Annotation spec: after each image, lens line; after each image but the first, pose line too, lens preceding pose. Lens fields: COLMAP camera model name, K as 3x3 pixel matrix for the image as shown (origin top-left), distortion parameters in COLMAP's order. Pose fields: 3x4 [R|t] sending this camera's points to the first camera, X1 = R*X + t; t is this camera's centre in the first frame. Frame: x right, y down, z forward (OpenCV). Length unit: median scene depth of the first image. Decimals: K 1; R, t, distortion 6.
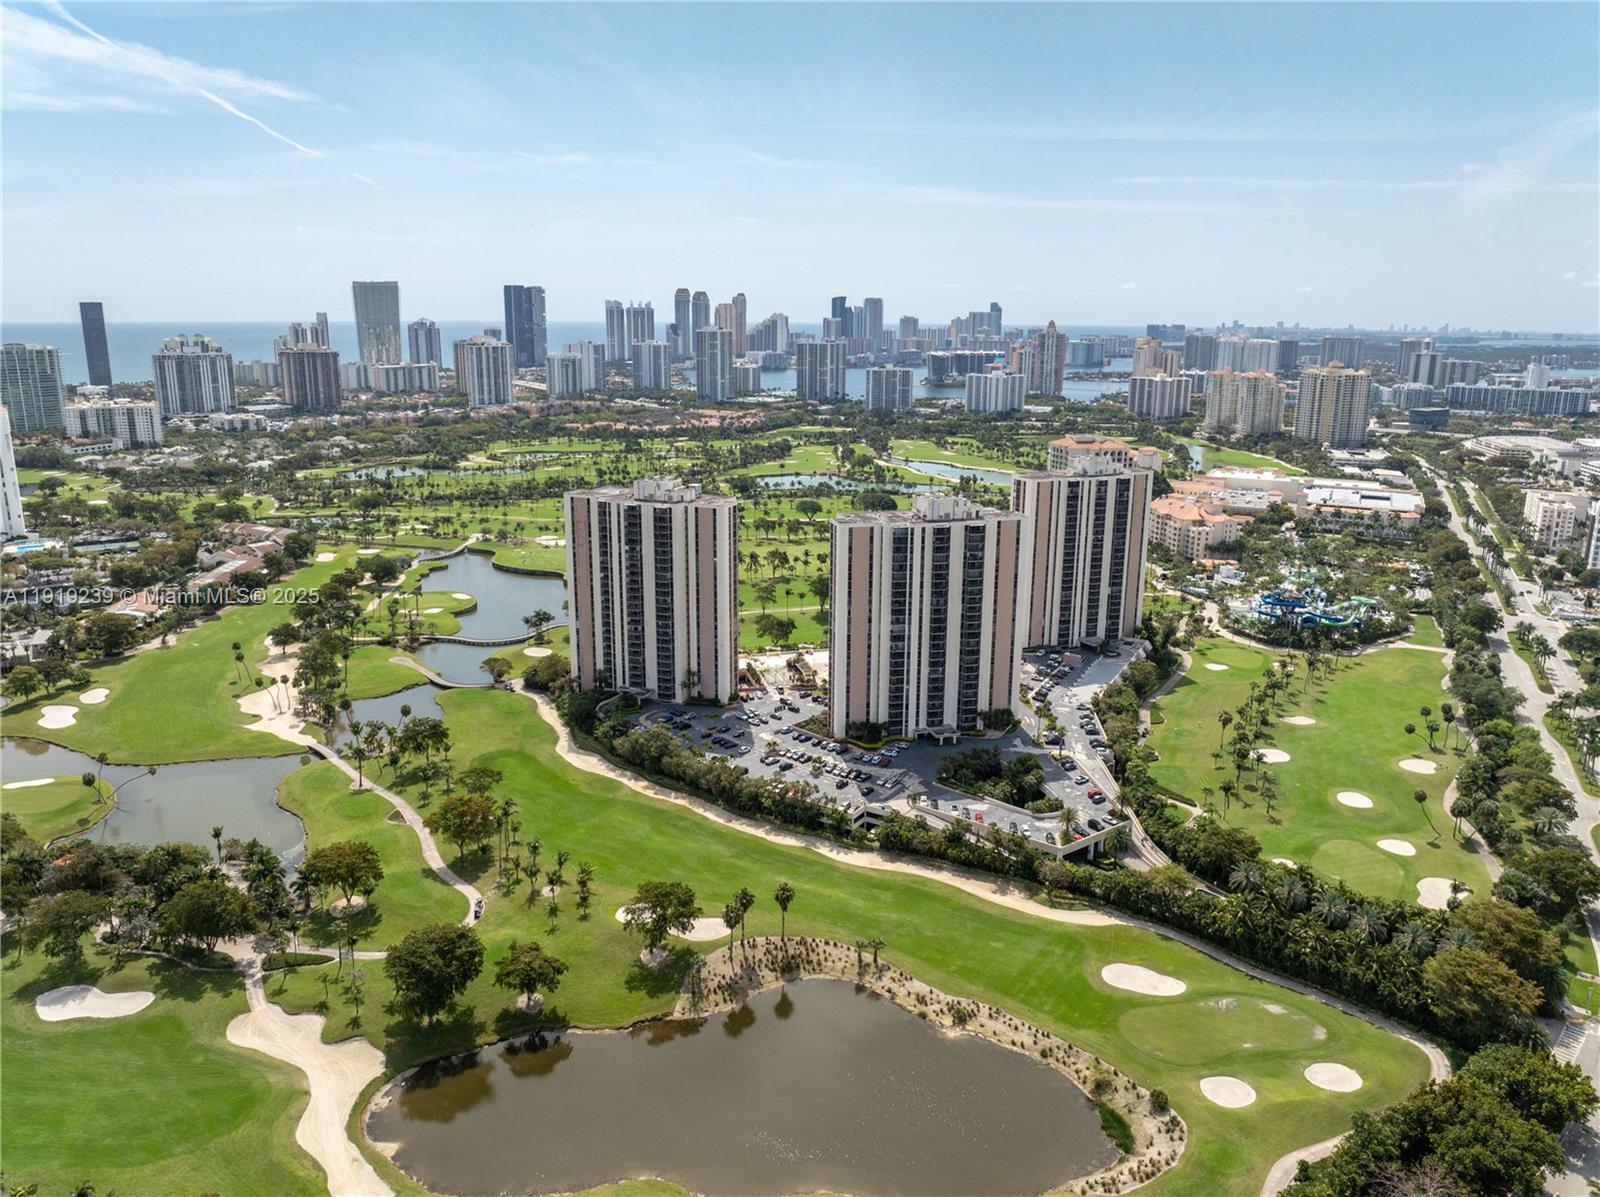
lens RADIAL K [[1123.8, 0, 802.0], [0, 1123.8, 592.2], [0, 0, 1]] dist [-0.034991, -0.002567]
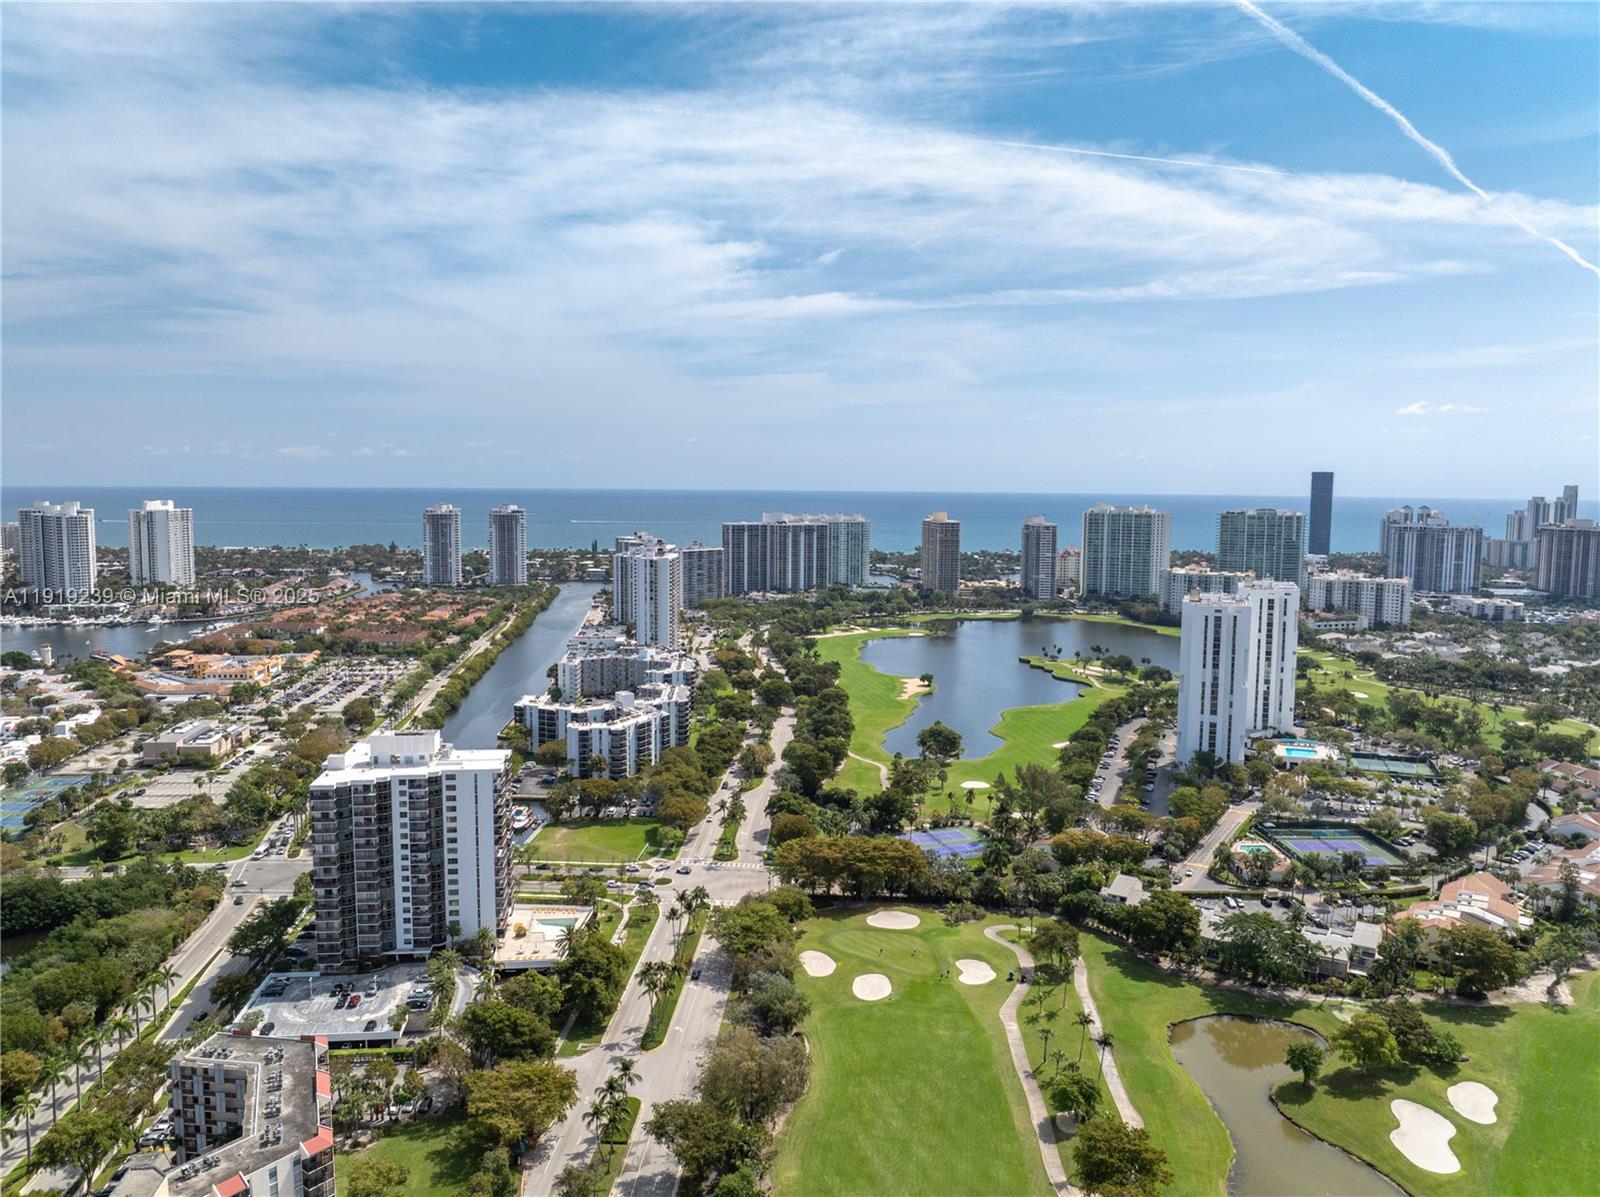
lens RADIAL K [[1128.0, 0, 803.9], [0, 1128.0, 541.2], [0, 0, 1]] dist [-0.036161, 0.002195]
pose [[0.570933, 0.038598, -0.820089, -0.324585], [-0.200482, 0.975209, -0.093674, -0.054954], [0.796142, 0.217895, 0.564517, 0.291104]]
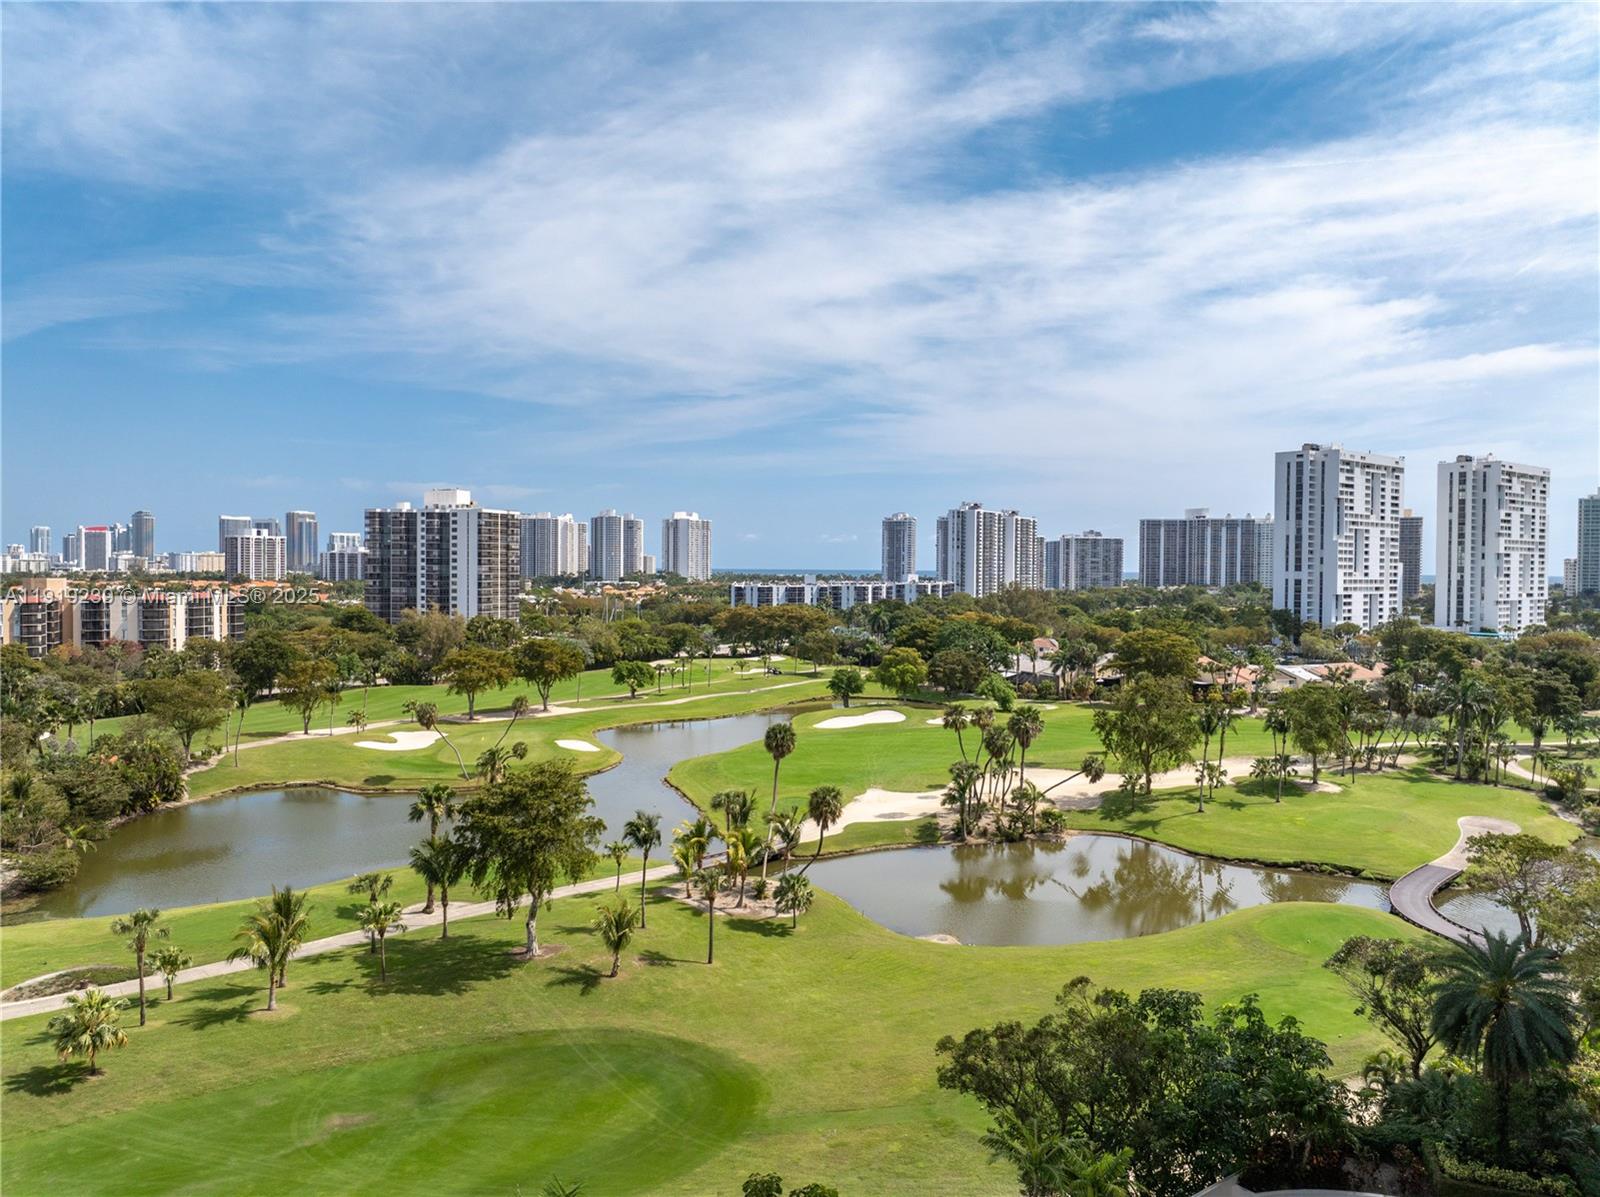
lens RADIAL K [[1119.4, 0, 802.6], [0, 1119.4, 638.8], [0, 0, 1]] dist [-0.043354, 0.025653]
pose [[0.051637, 0.057101, -0.997032, -0.056211], [-0.246262, 0.968262, 0.042699, 0.041324], [0.967827, 0.243327, 0.064060, 0.743177]]
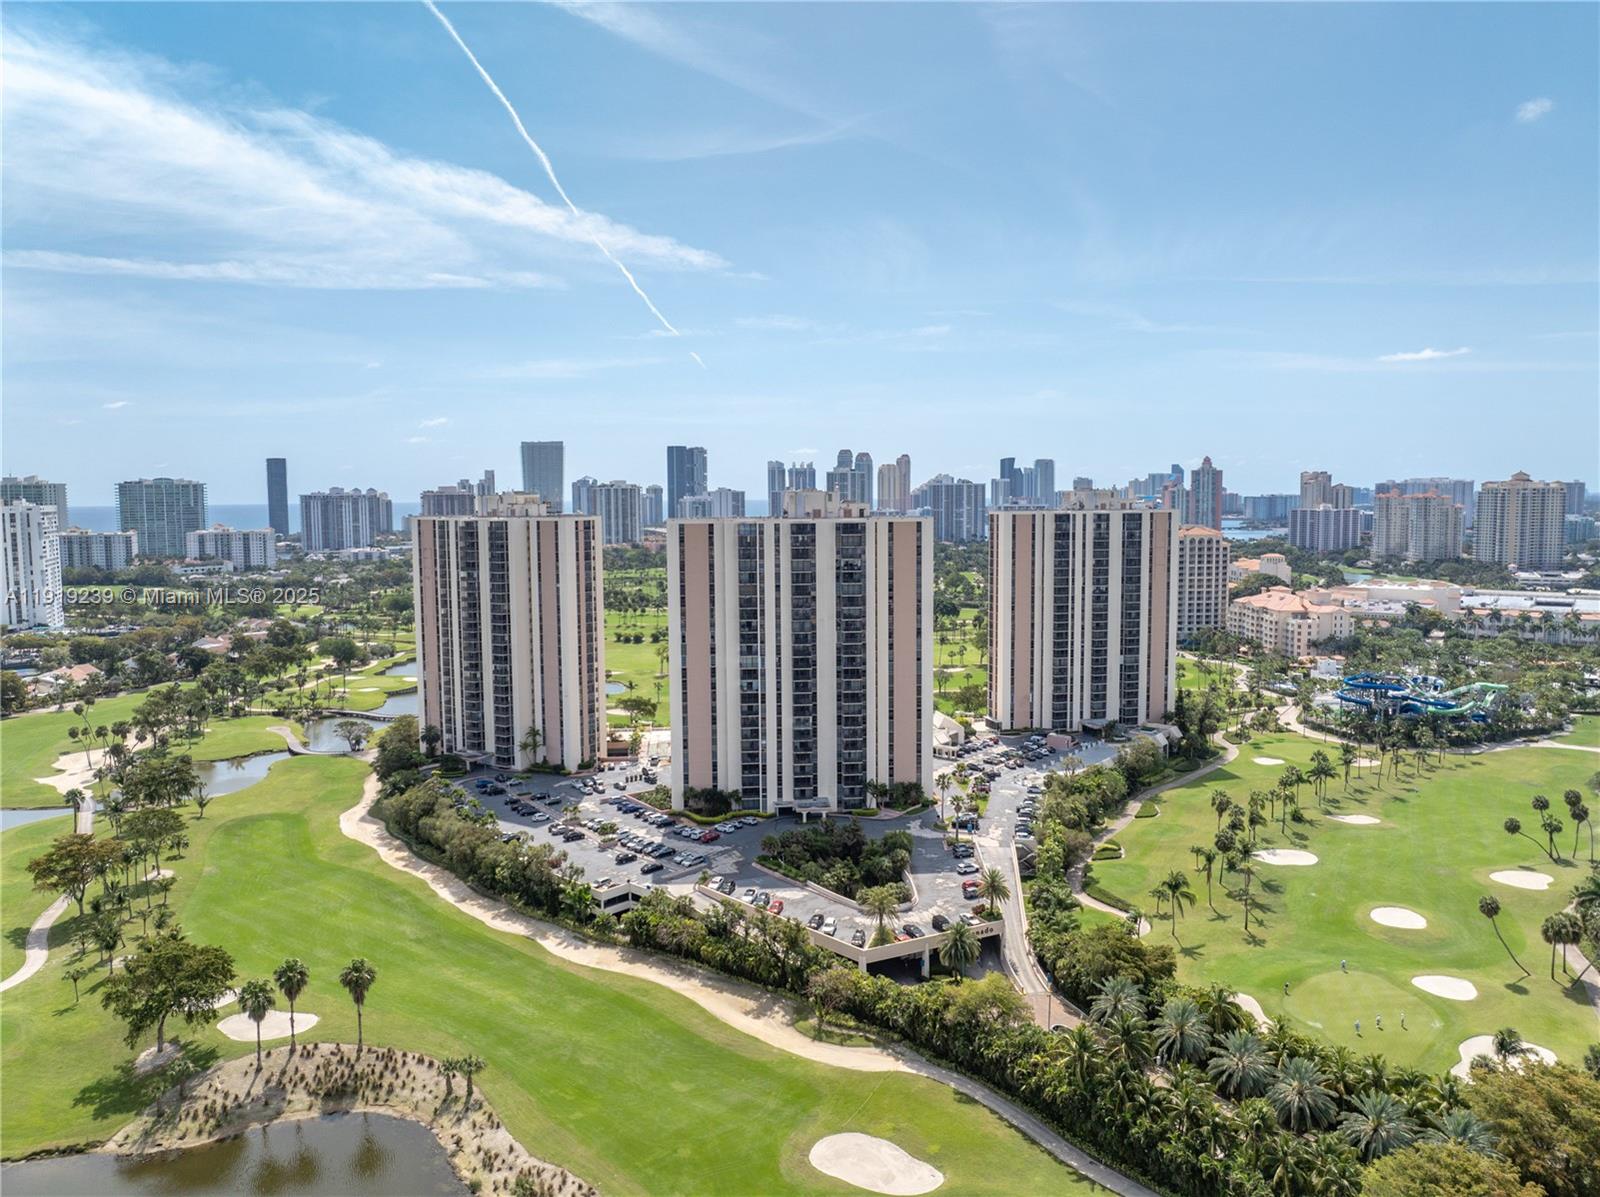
lens RADIAL K [[1123.8, 0, 802.0], [0, 1123.8, 592.2], [0, 0, 1]] dist [-0.034991, -0.002567]
pose [[0.985589, 0.000146, -0.169158, 0.181256], [-0.026208, 0.988056, -0.151849, 0.073122], [0.167116, 0.154094, 0.973821, 0.197495]]
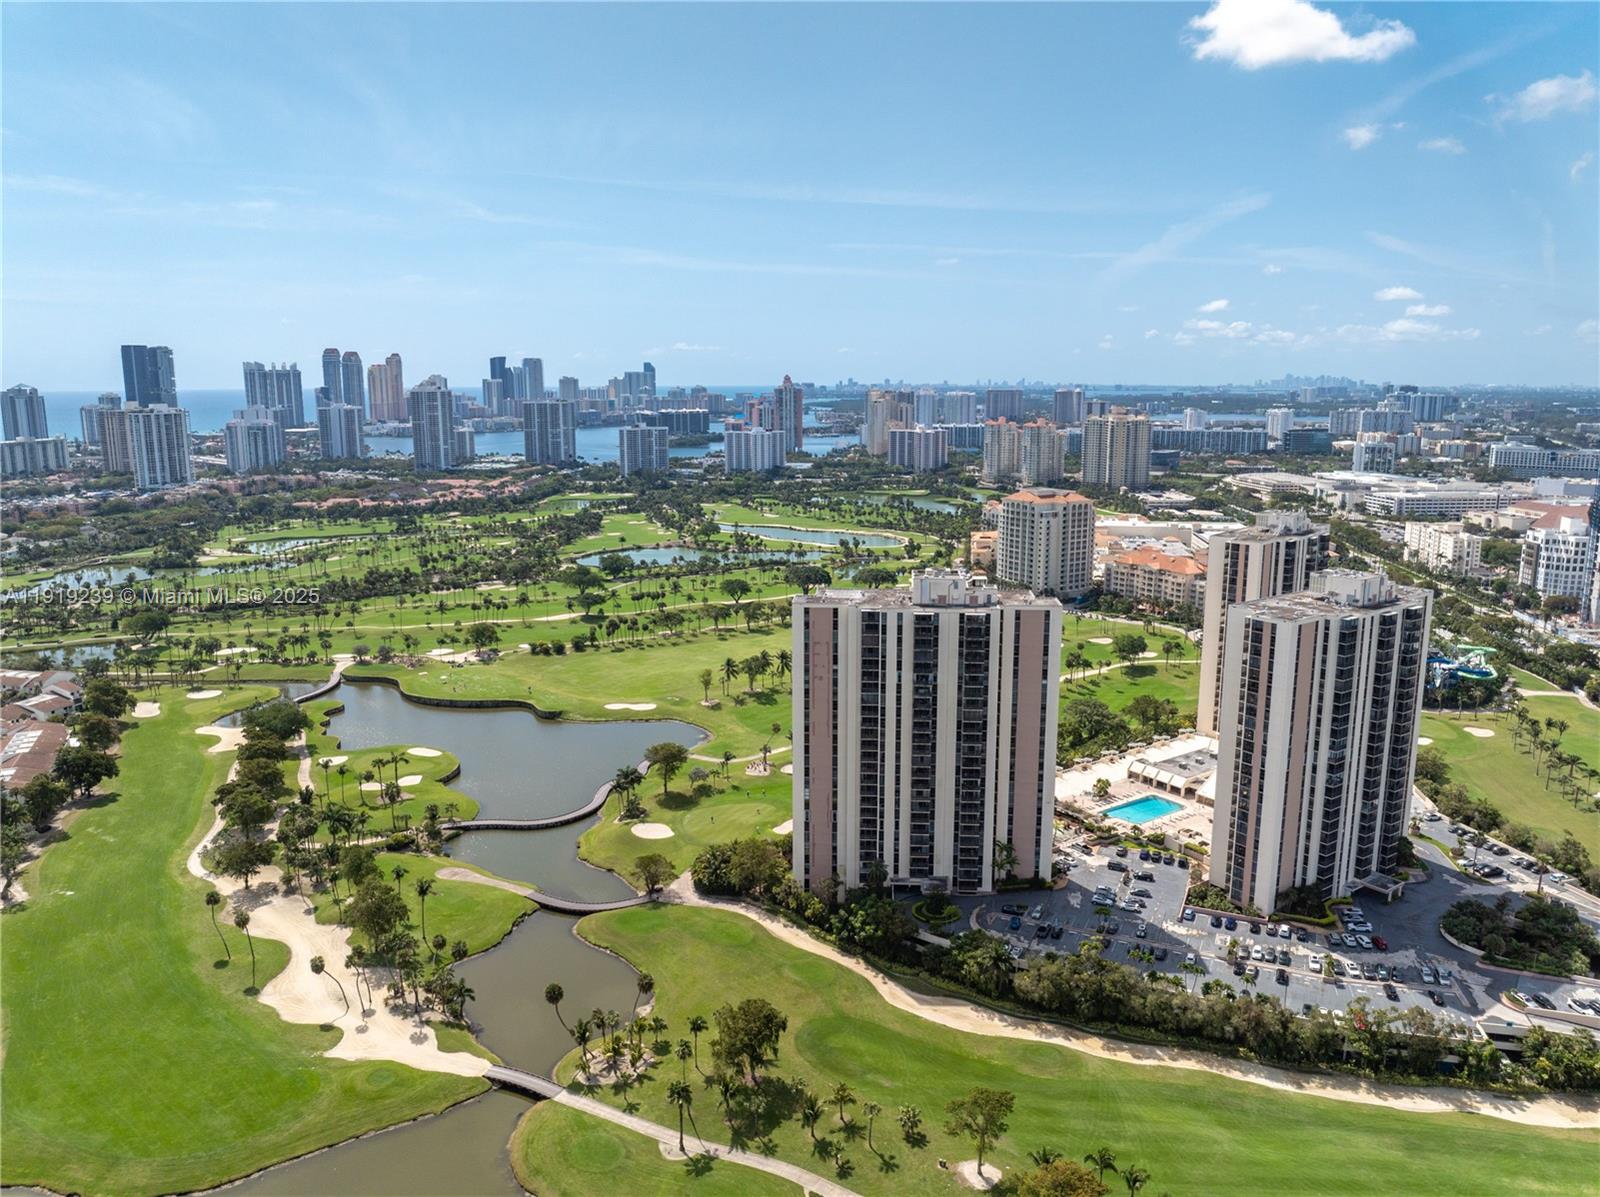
lens RADIAL K [[1123.8, 0, 802.0], [0, 1123.8, 592.2], [0, 0, 1]] dist [-0.034991, -0.002567]
pose [[0.944599, -0.070162, 0.320639, -0.348825], [0.087099, 0.995445, -0.038769, -0.056208], [-0.316458, 0.064548, 0.946408, 0.300661]]
